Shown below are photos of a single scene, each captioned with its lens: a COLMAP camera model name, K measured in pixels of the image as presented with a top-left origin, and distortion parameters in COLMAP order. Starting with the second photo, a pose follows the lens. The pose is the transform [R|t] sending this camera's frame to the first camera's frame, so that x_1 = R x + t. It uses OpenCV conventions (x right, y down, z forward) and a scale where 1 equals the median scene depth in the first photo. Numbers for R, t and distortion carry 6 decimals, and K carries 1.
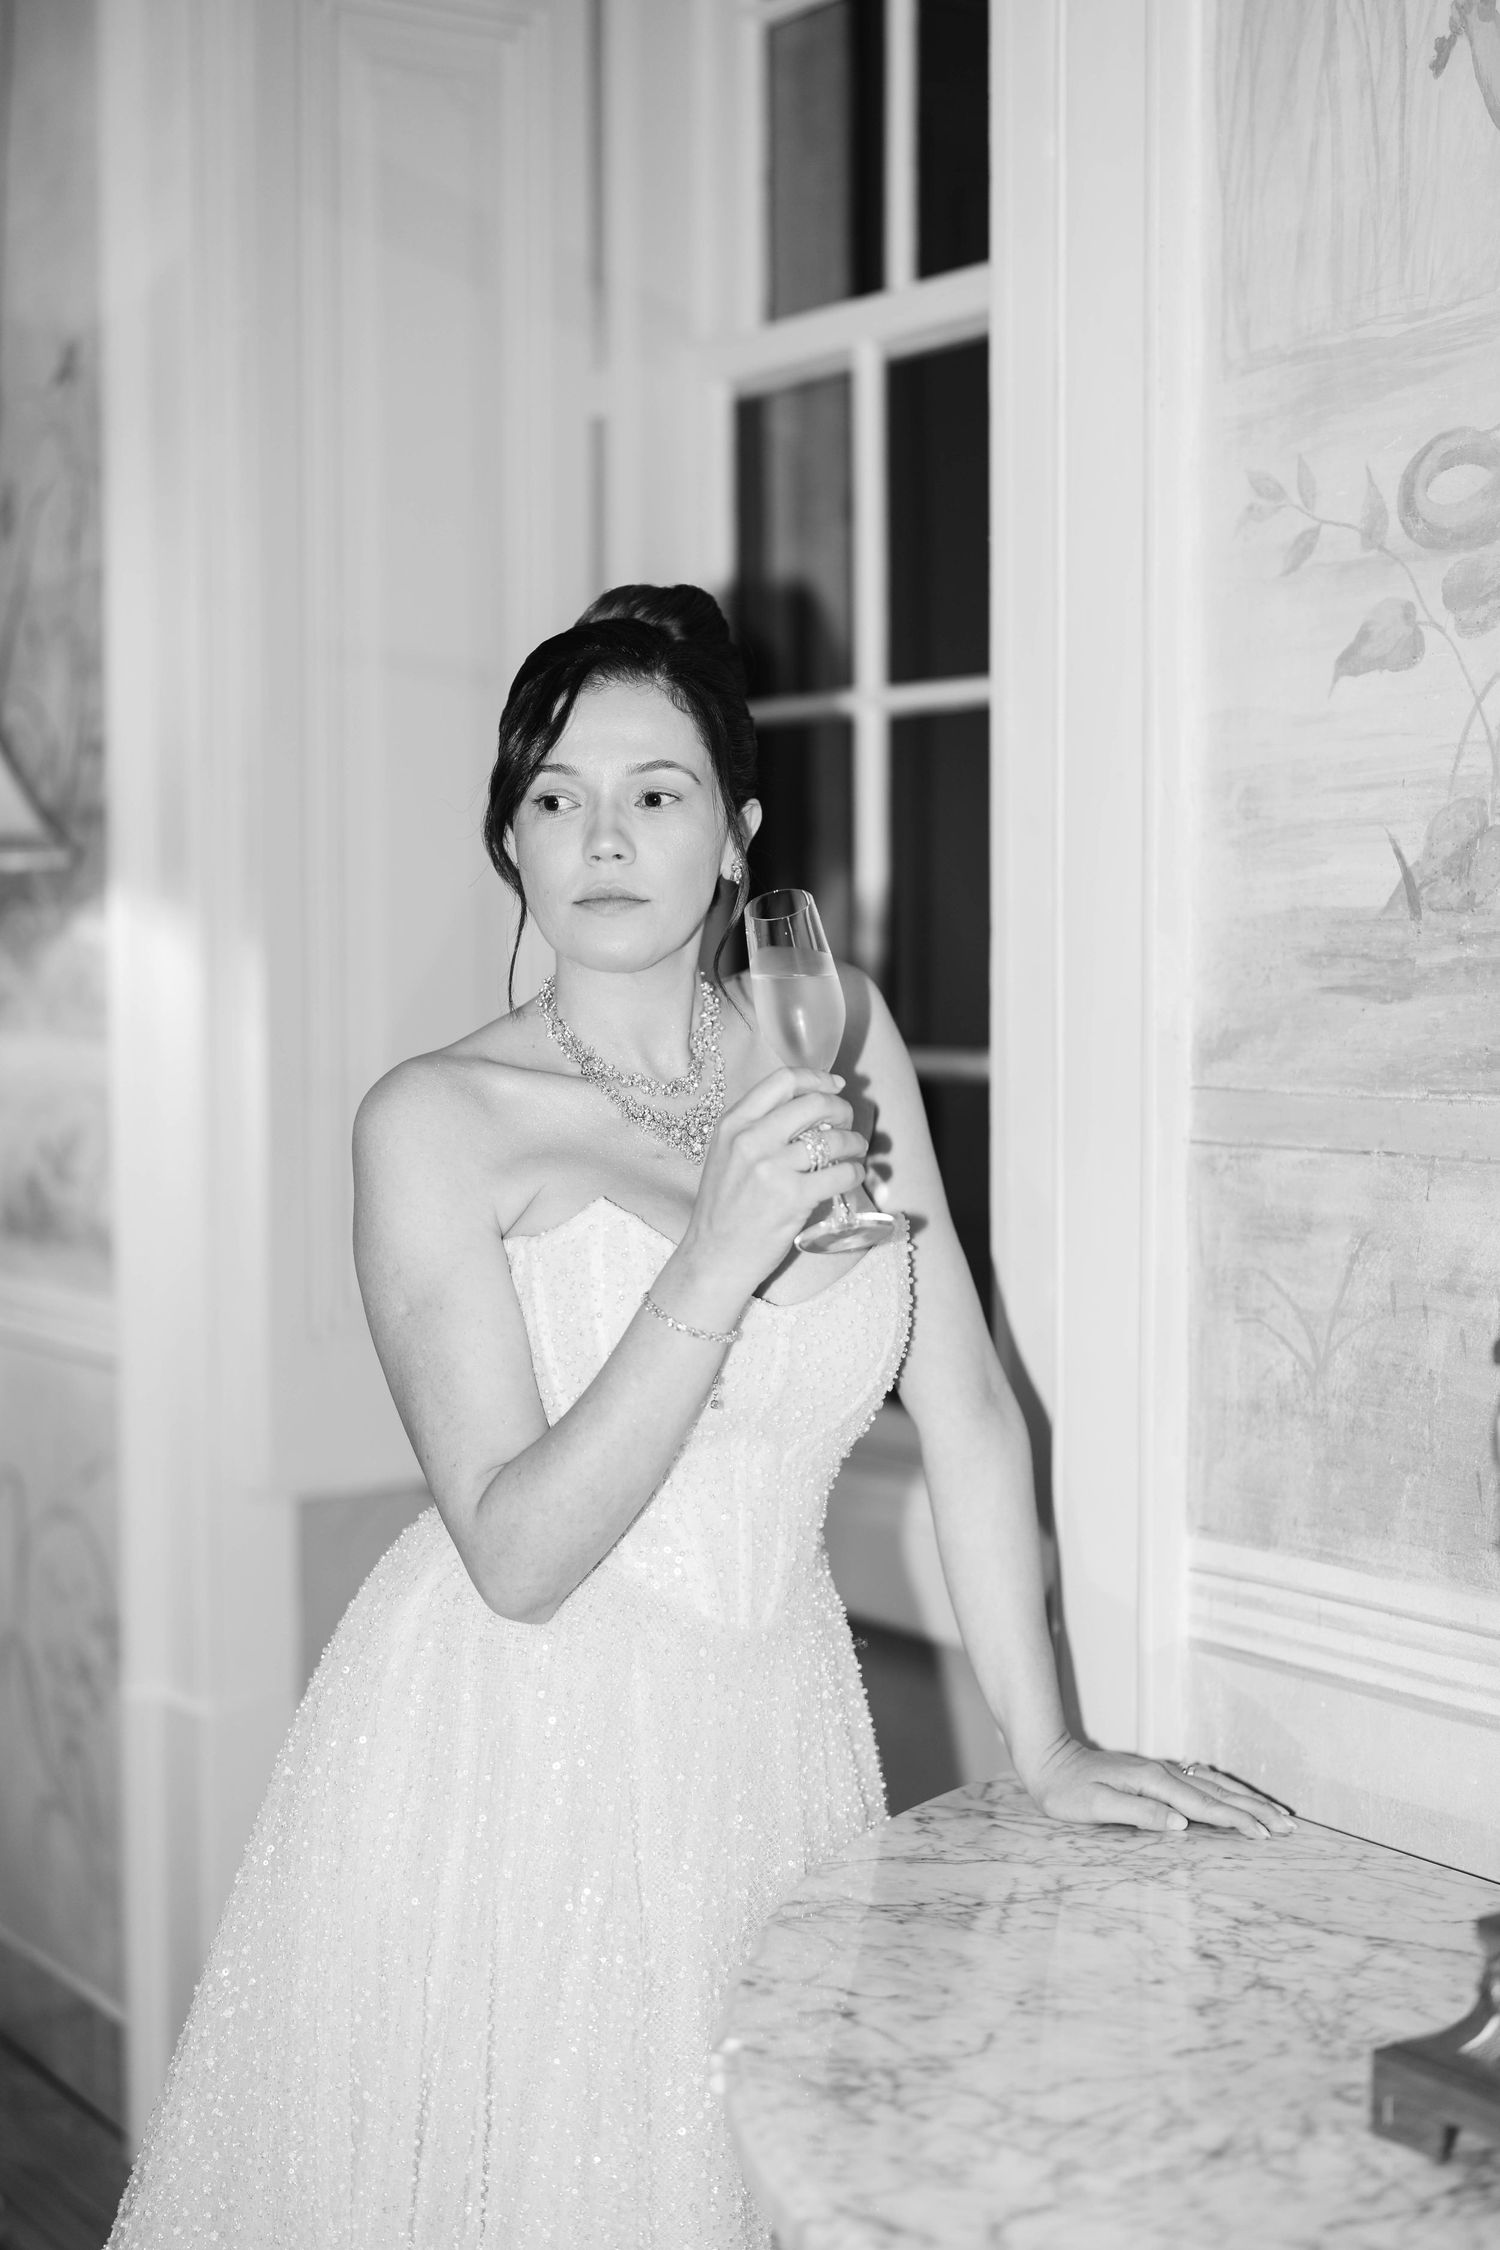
lens RADIAL K [[3160.7, 0, 601.5], [0, 3160.7, 1197.0], [0, 0, 1]] dist [-0.040560, 0.045358]
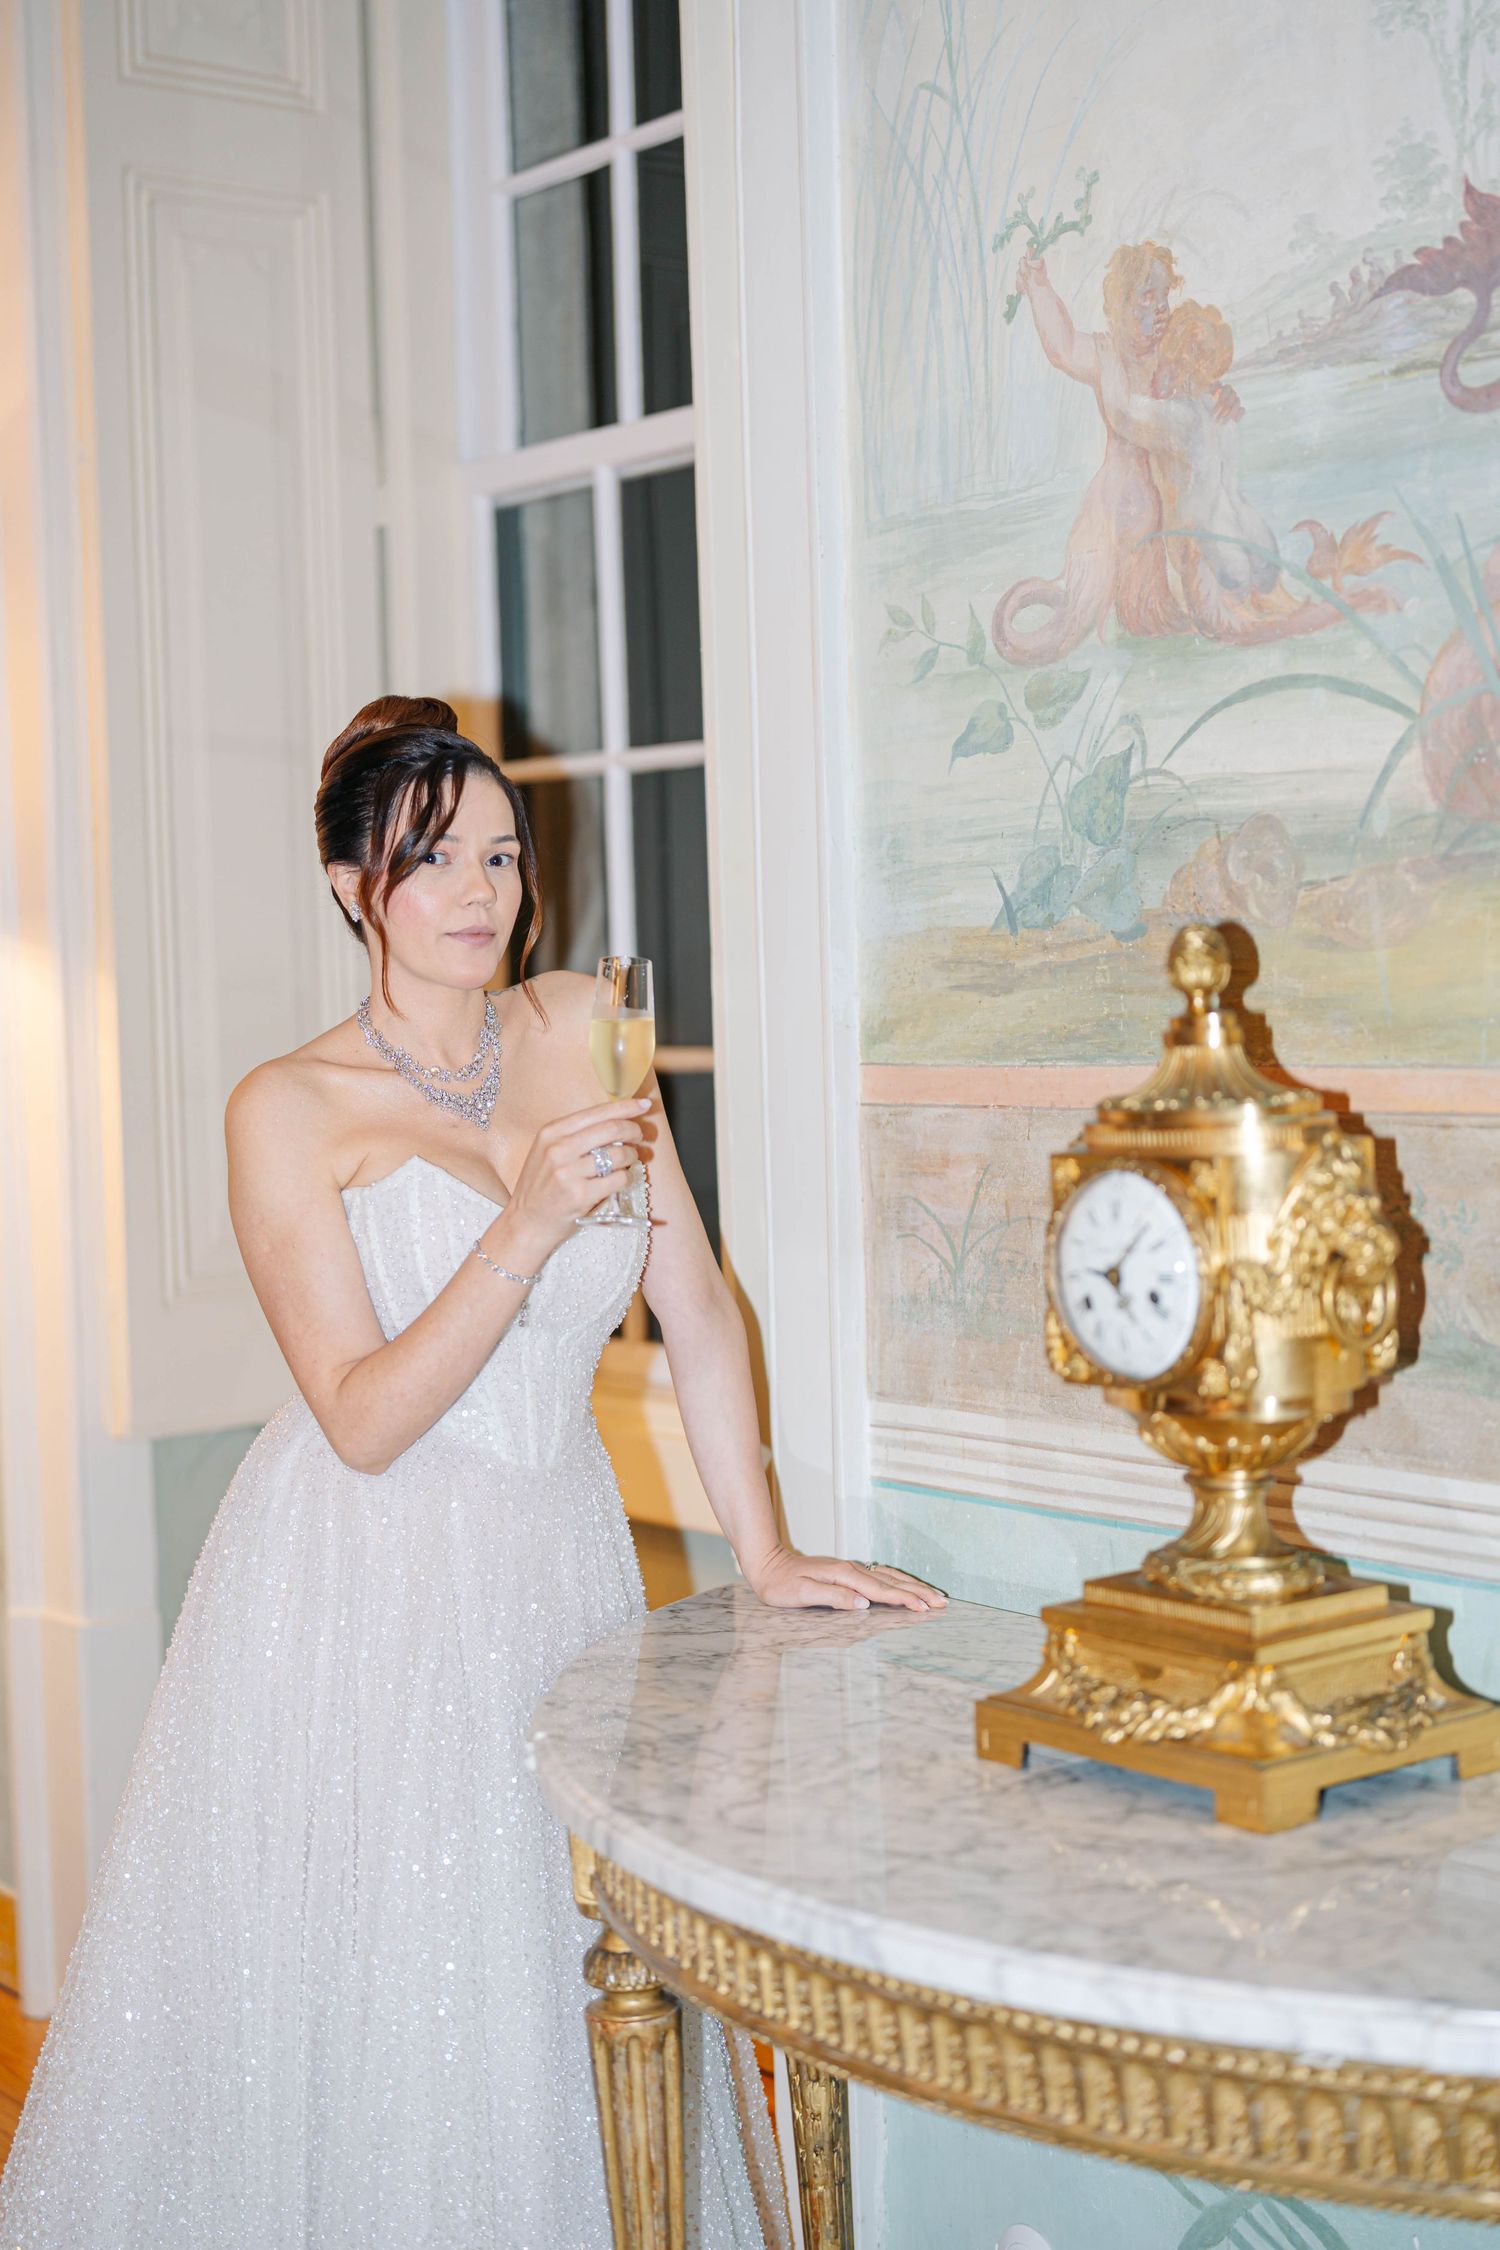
lens RADIAL K [[3075.5, 0, 750.0], [0, 3075.5, 1125.0], [0, 0, 1]] dist [-0.005831, 0.093383]
pose [[0.992133, -0.027293, 0.122173, -0.020341], [0.030709, 0.999186, -0.026164, 0.025549], [-0.121359, 0.029710, 0.992164, -0.303856]]
